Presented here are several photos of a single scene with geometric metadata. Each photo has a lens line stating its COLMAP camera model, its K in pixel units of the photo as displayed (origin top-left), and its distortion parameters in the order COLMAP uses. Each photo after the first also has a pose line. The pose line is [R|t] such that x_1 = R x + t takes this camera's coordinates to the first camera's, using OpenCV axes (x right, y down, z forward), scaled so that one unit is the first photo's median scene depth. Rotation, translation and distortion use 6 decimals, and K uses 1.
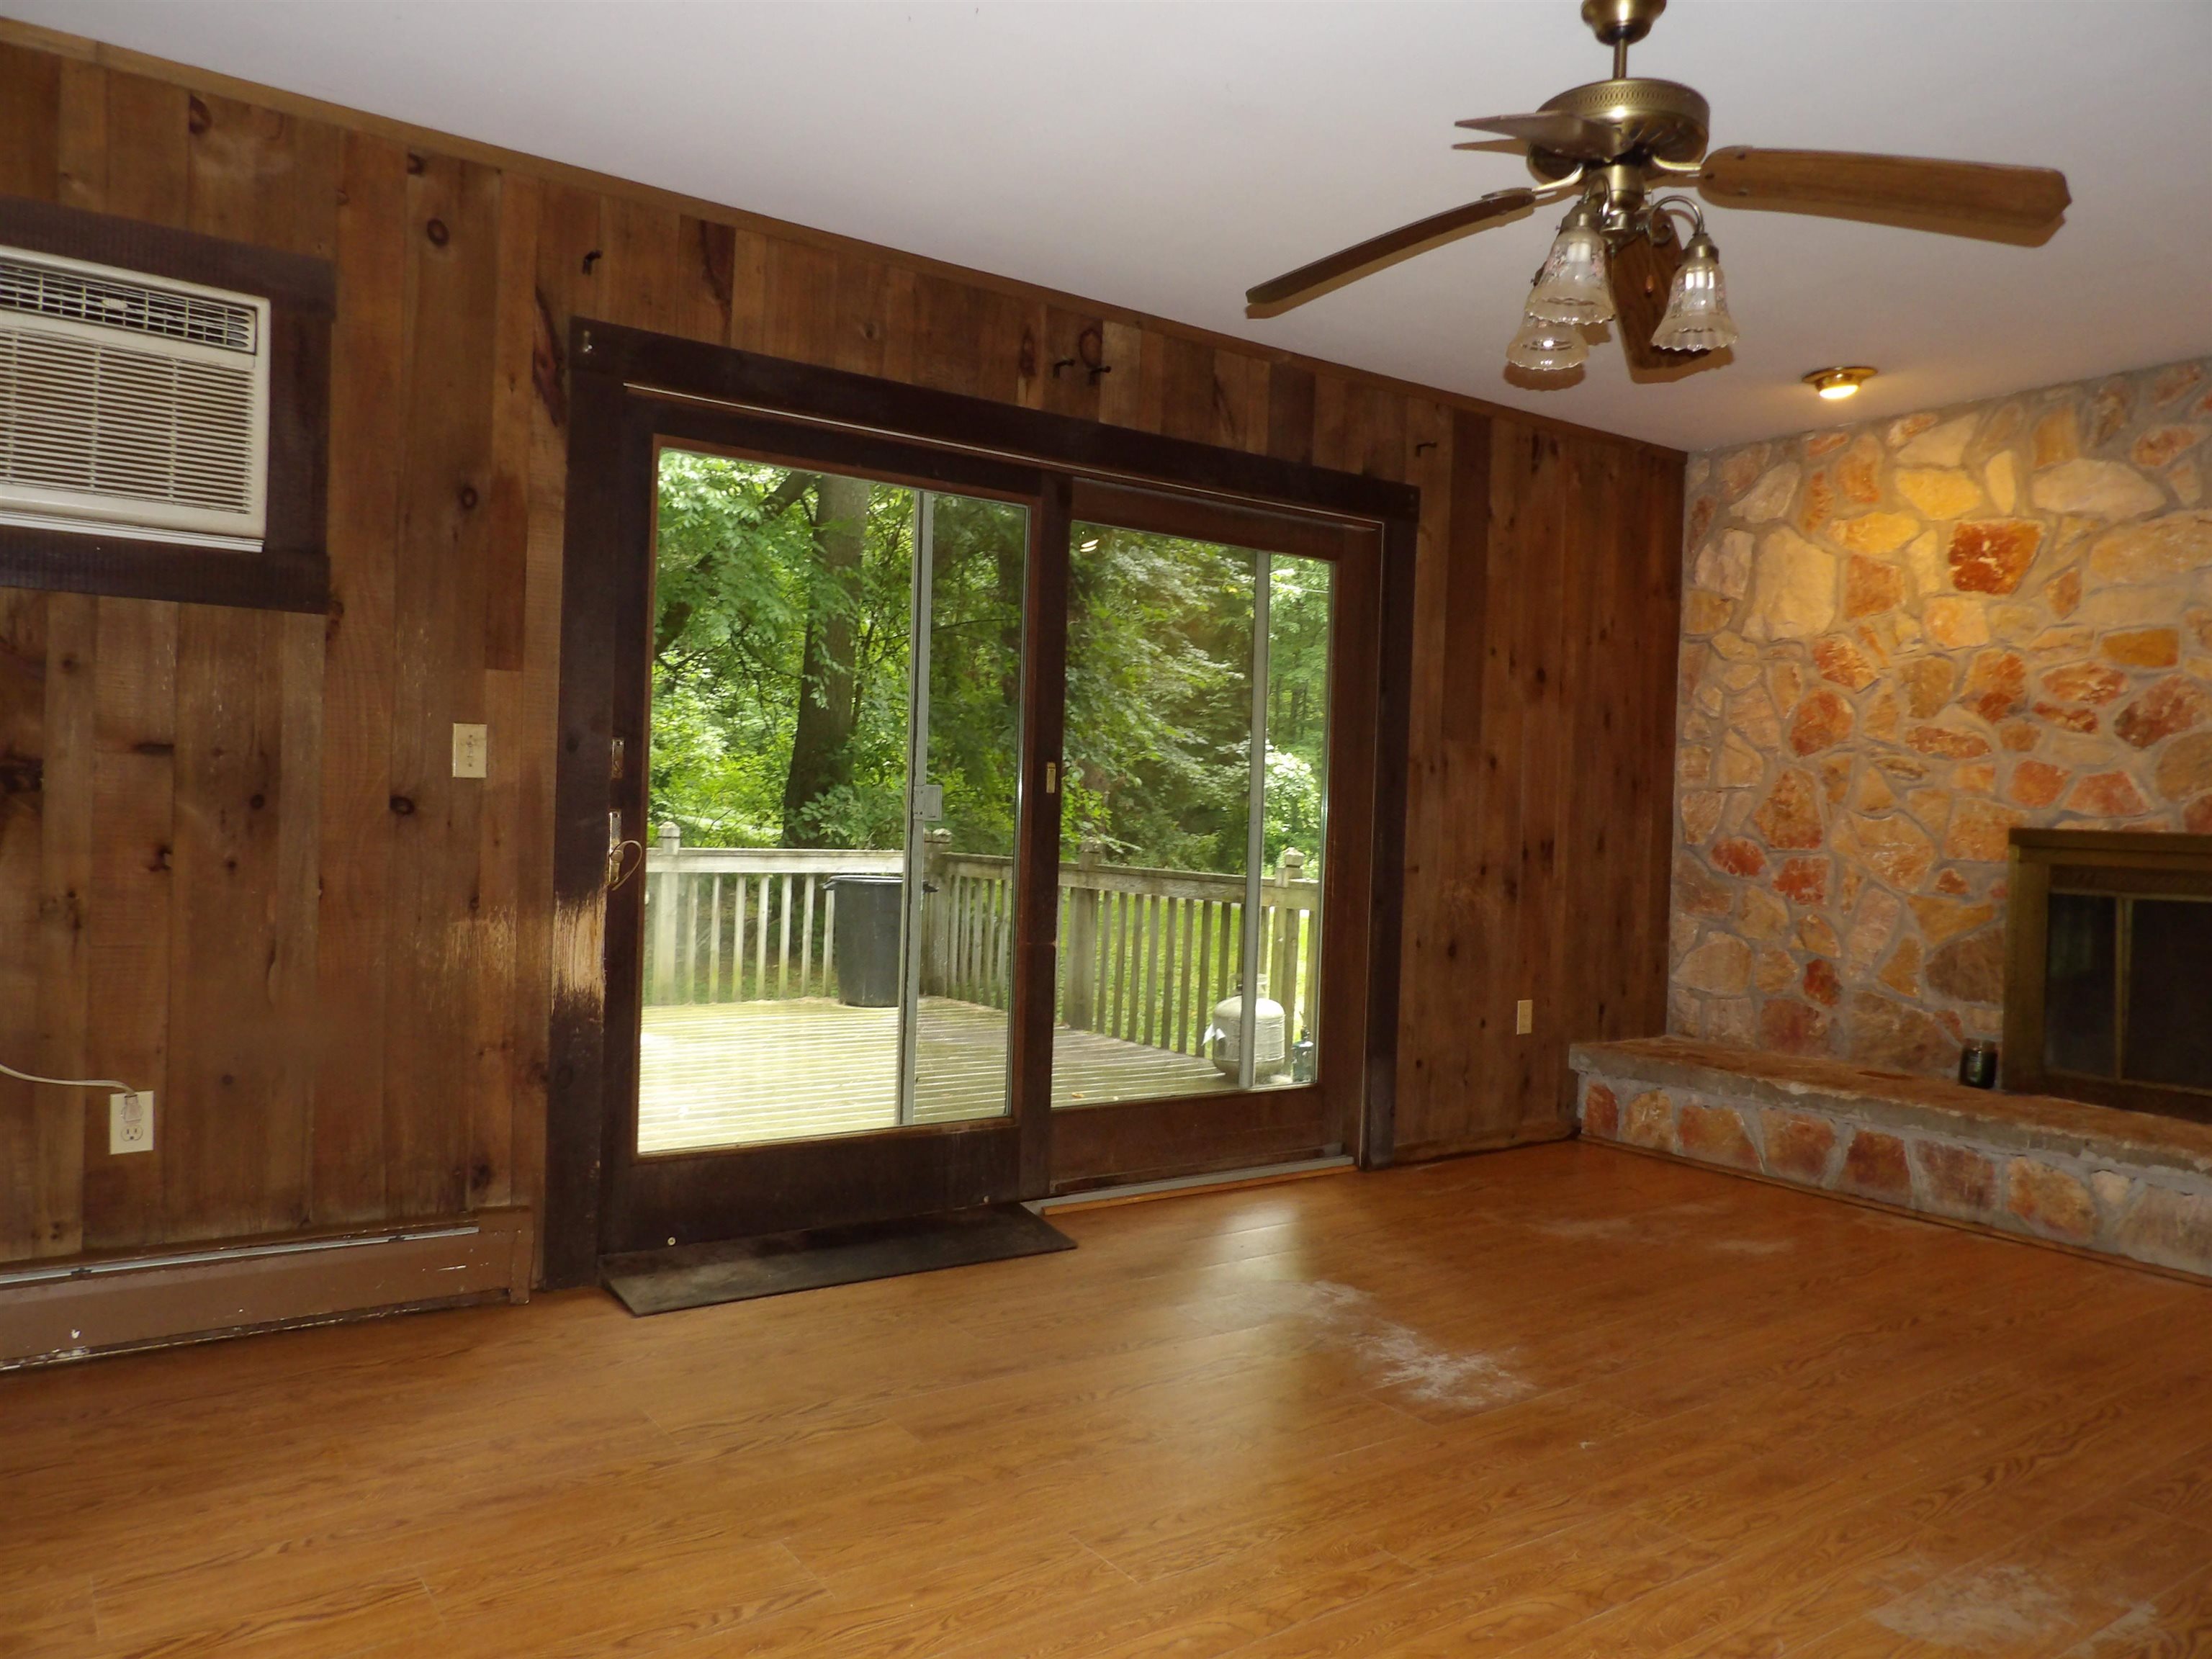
lens RADIAL K [[1585.1, 0, 1103.0], [0, 1585.1, 829.0], [0, 0, 1]] dist [-0.040340, 0.050941]
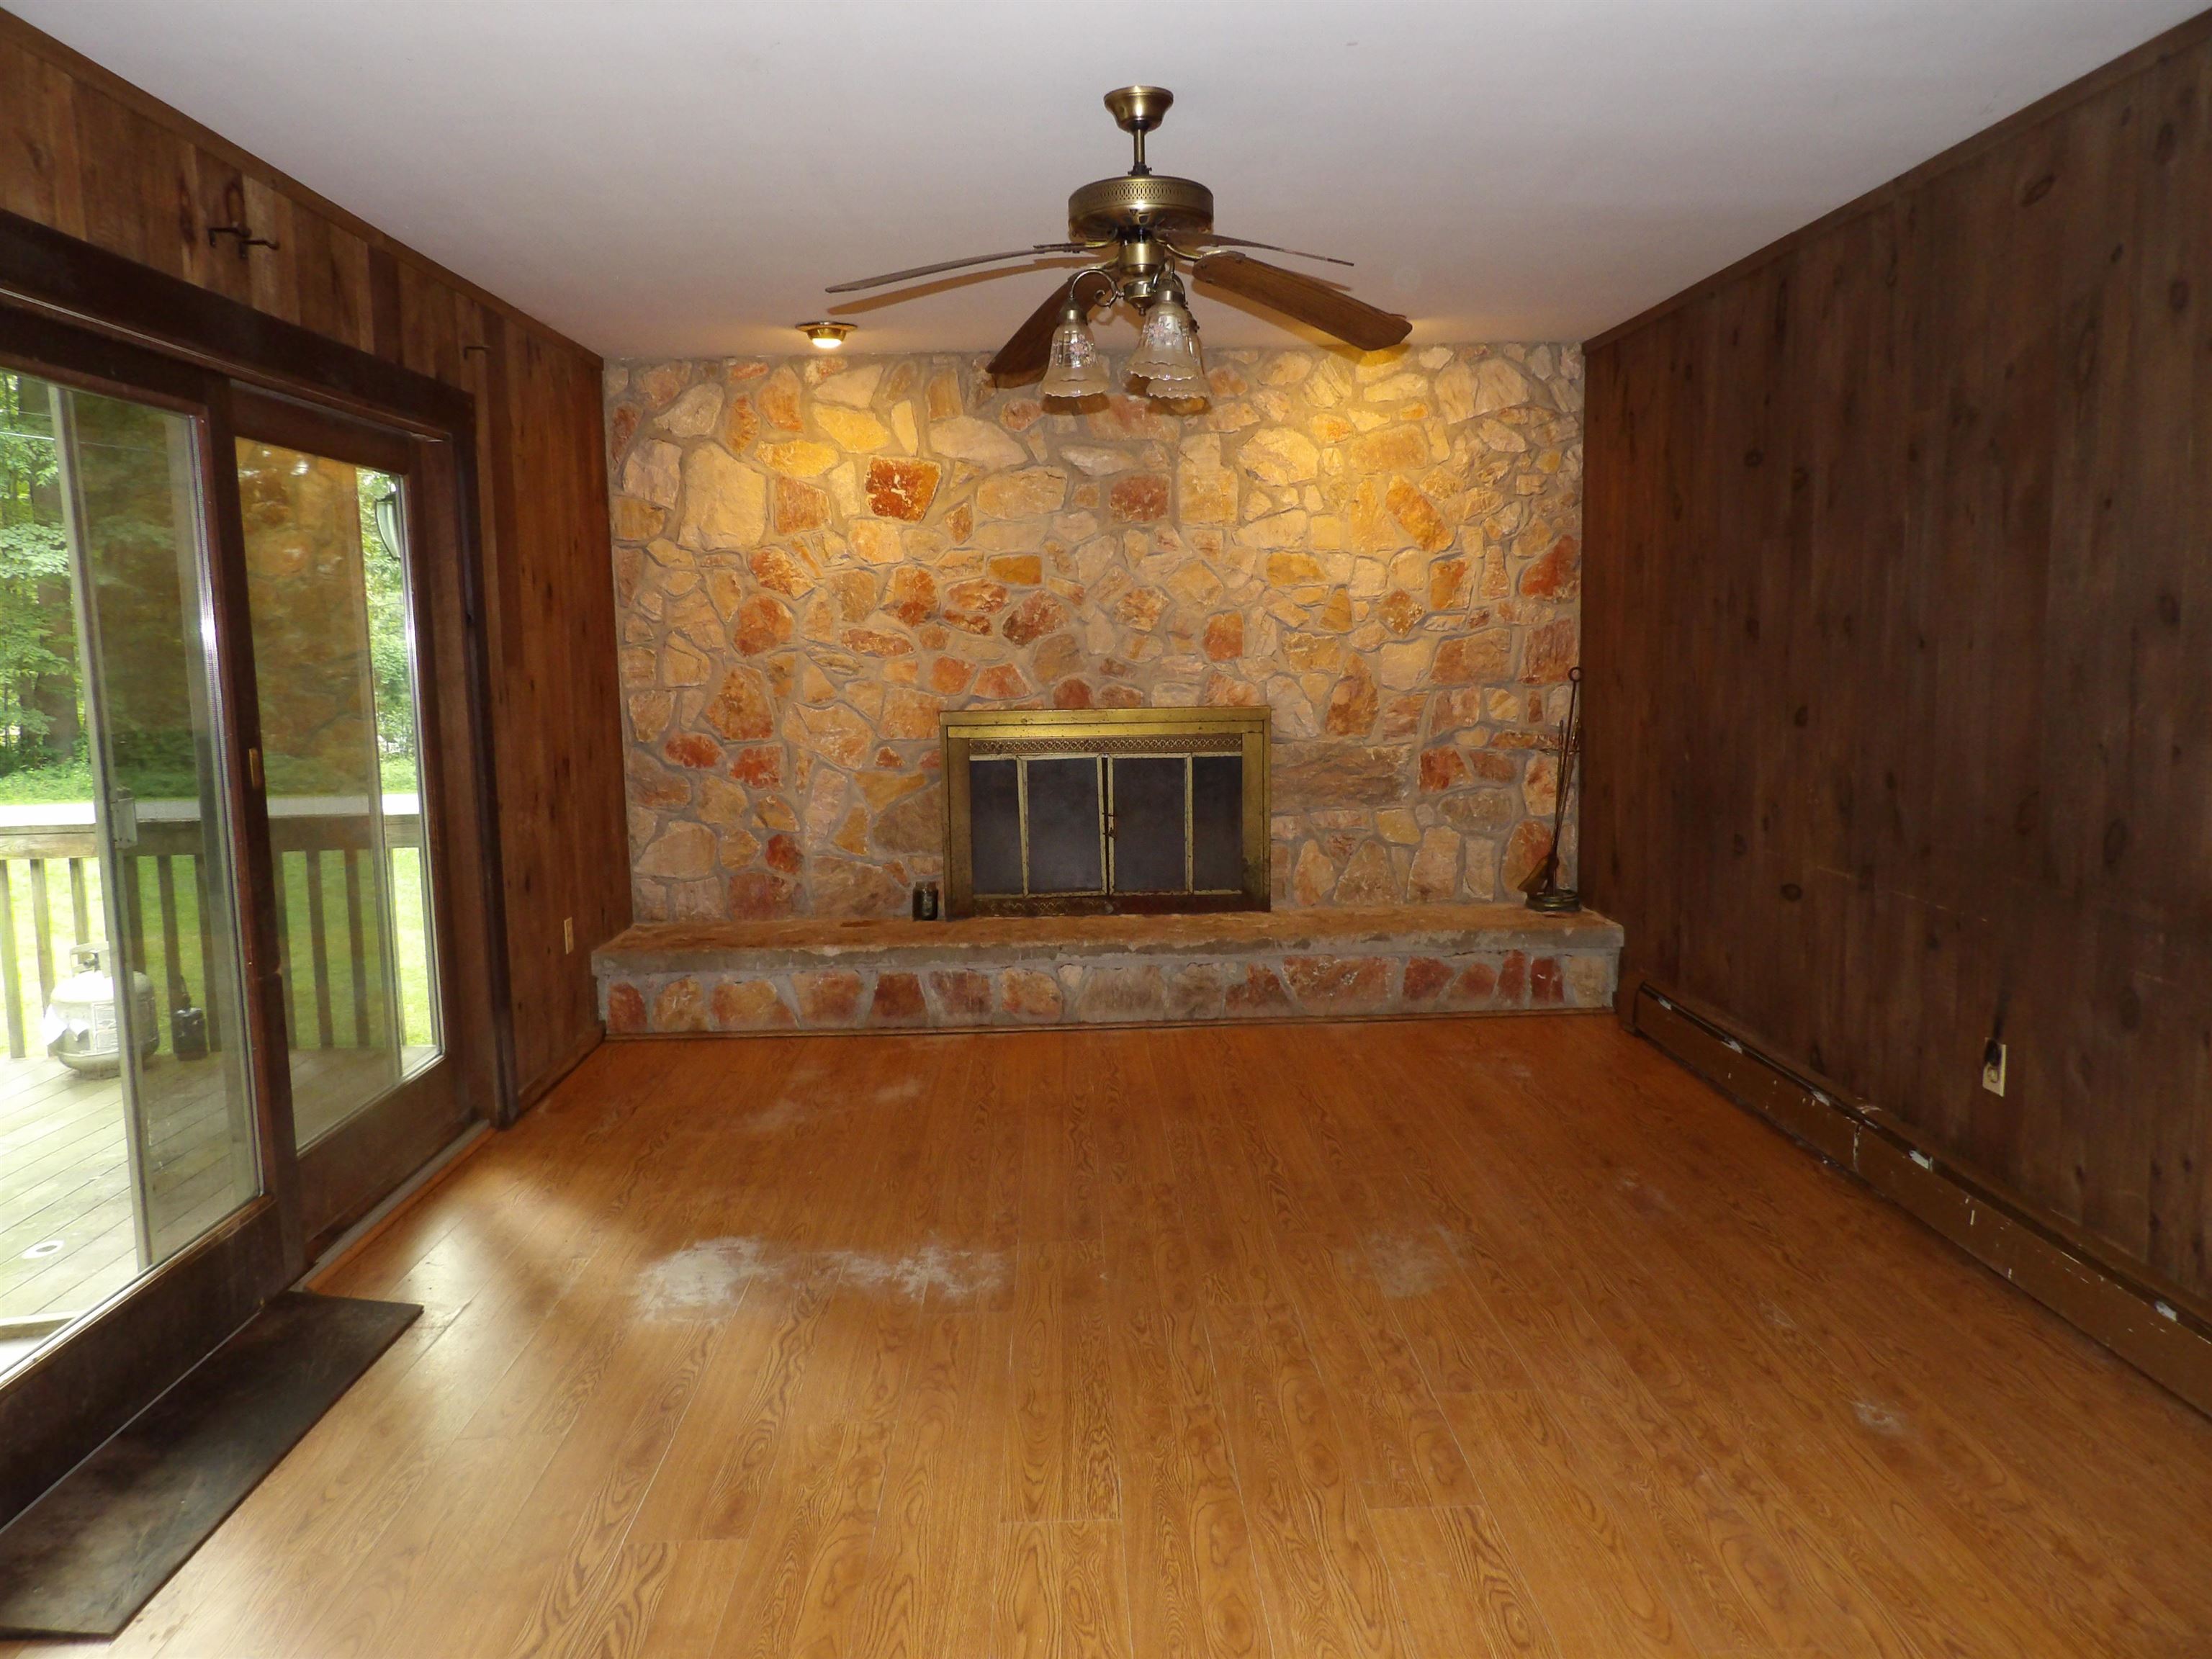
lens RADIAL K [[1585.1, 0, 1102.6], [0, 1585.1, 830.6], [0, 0, 1]] dist [-0.040340, 0.050941]
pose [[0.555637, -0.148577, 0.818042, -0.410673], [0.050002, 0.988094, 0.145500, -0.087341], [-0.829920, -0.039941, 0.556450, 0.192691]]
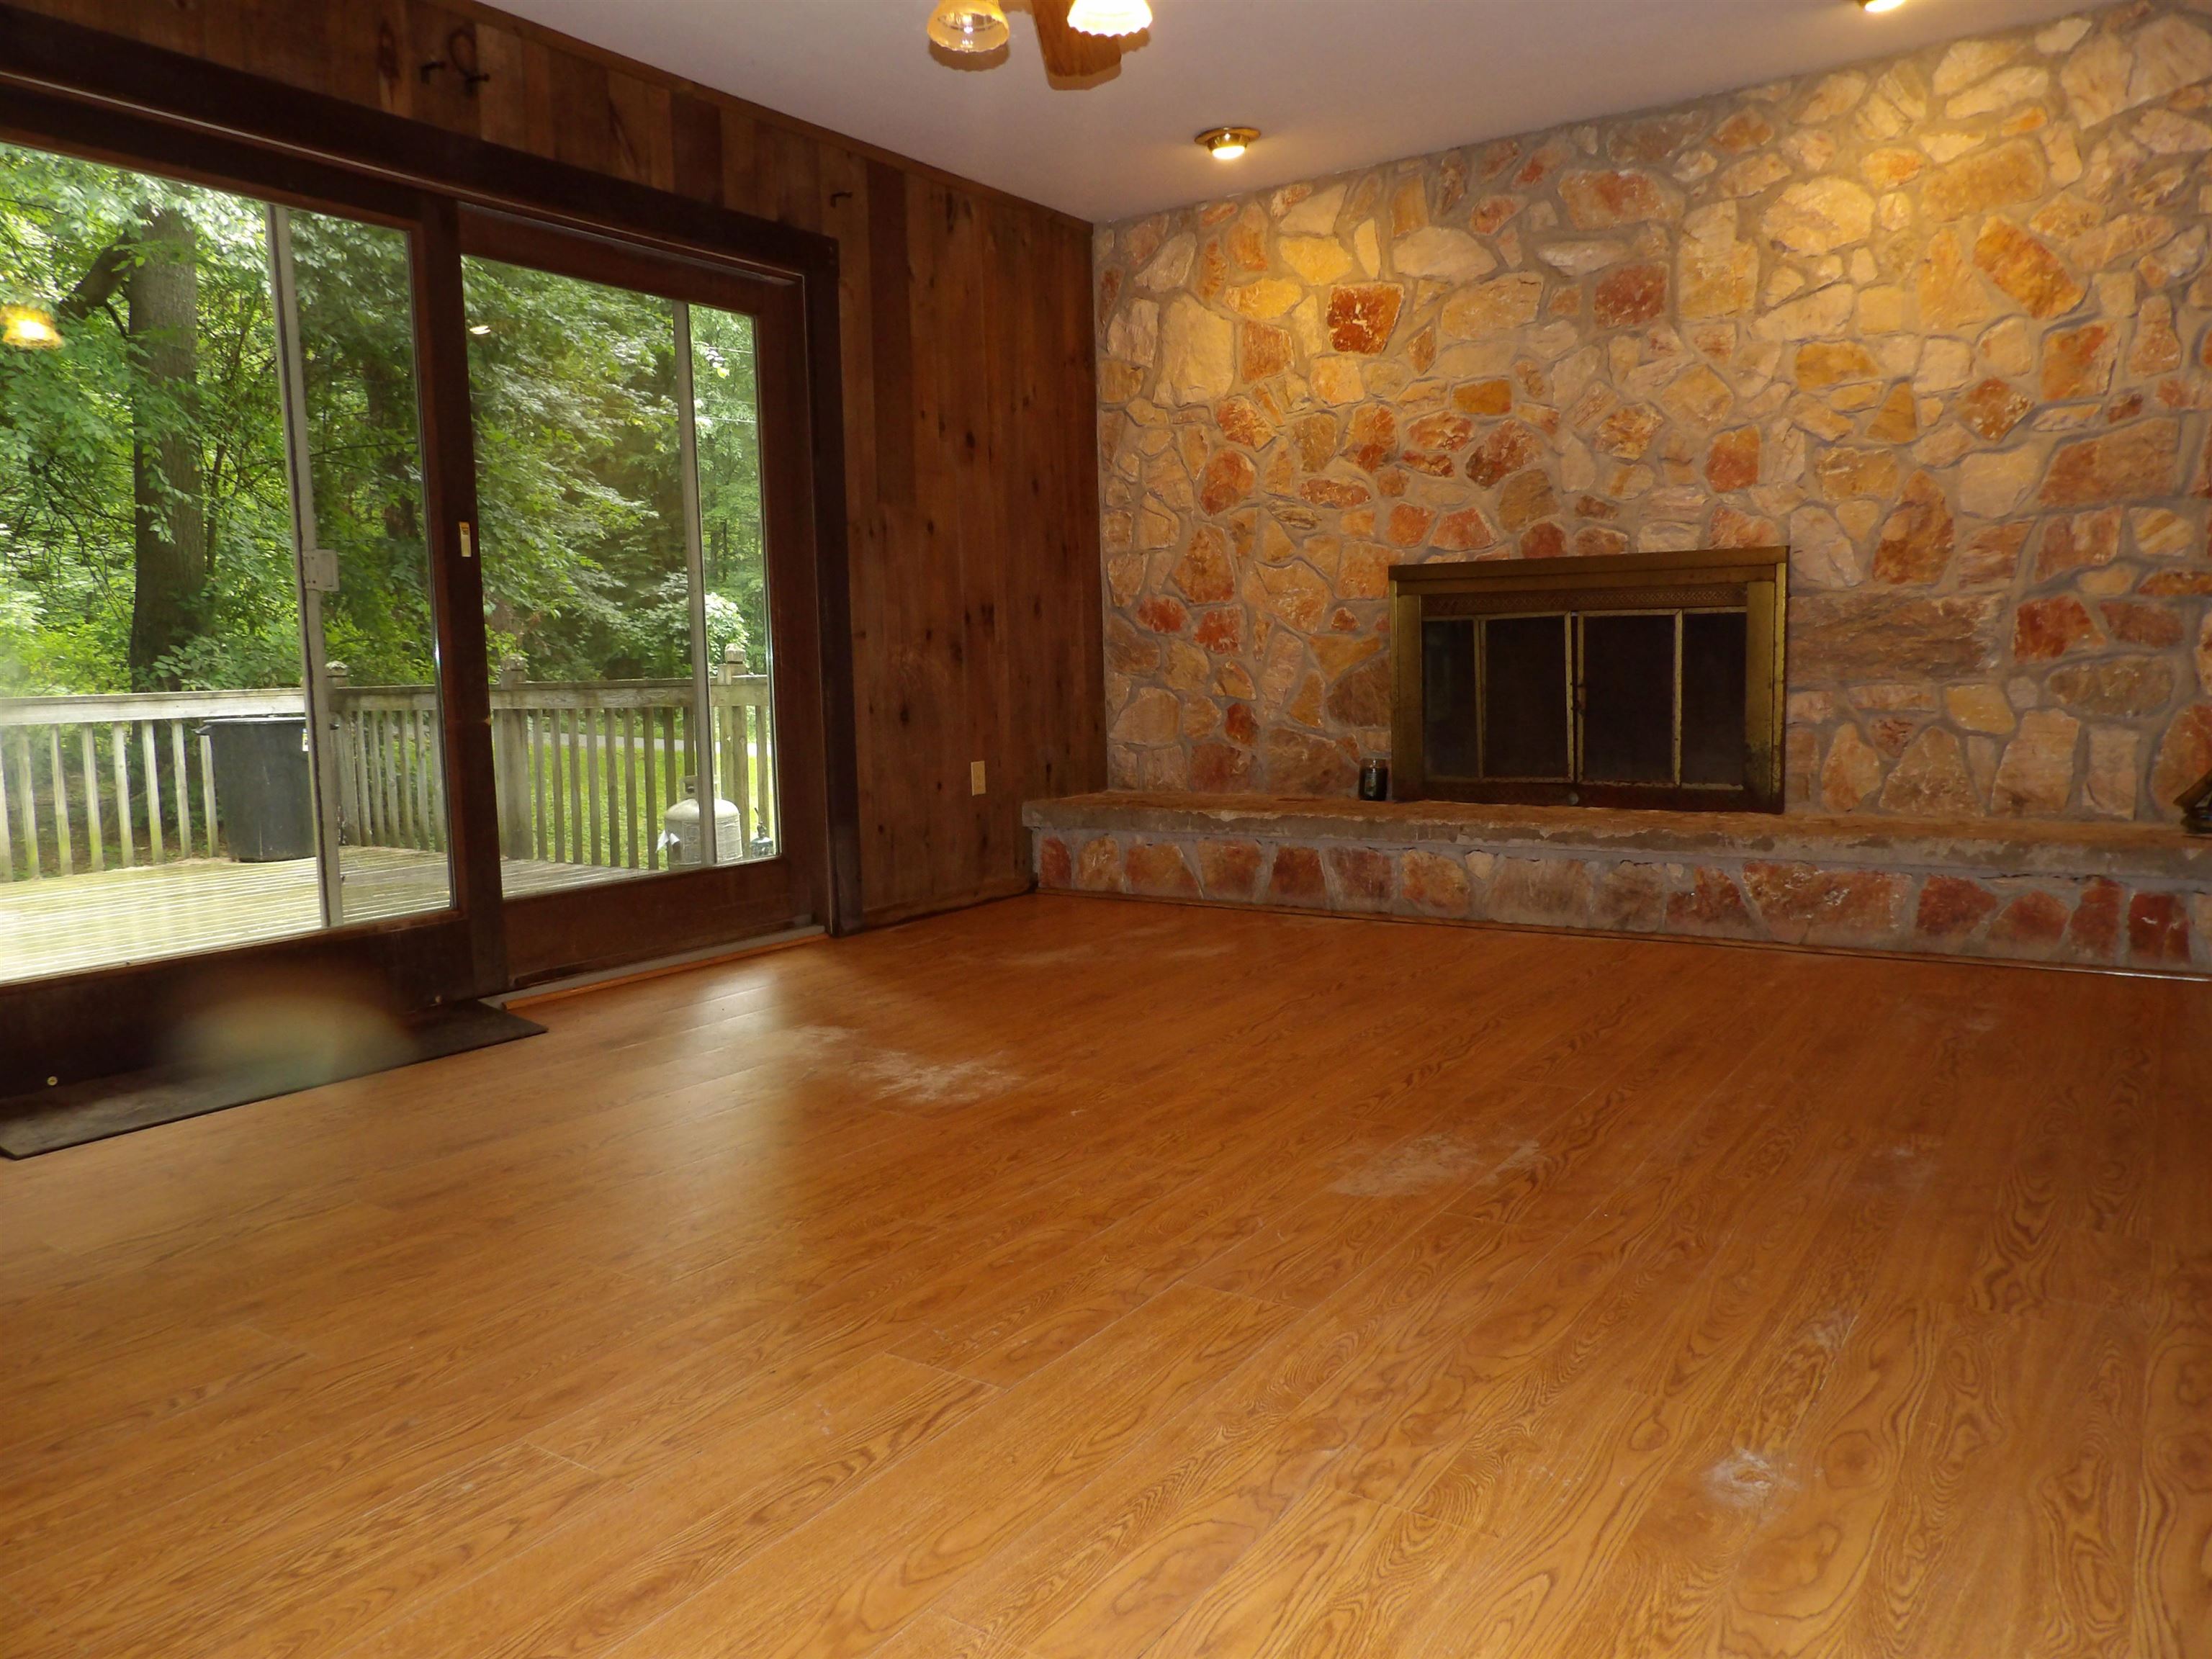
lens RADIAL K [[1585.1, 0, 1101.6], [0, 1585.1, 831.4], [0, 0, 1]] dist [-0.040340, 0.050941]
pose [[0.936085, -0.095242, 0.338636, -0.012095], [0.062038, 0.992259, 0.107584, 0.054967], [-0.346261, -0.079699, 0.934747, 0.007739]]
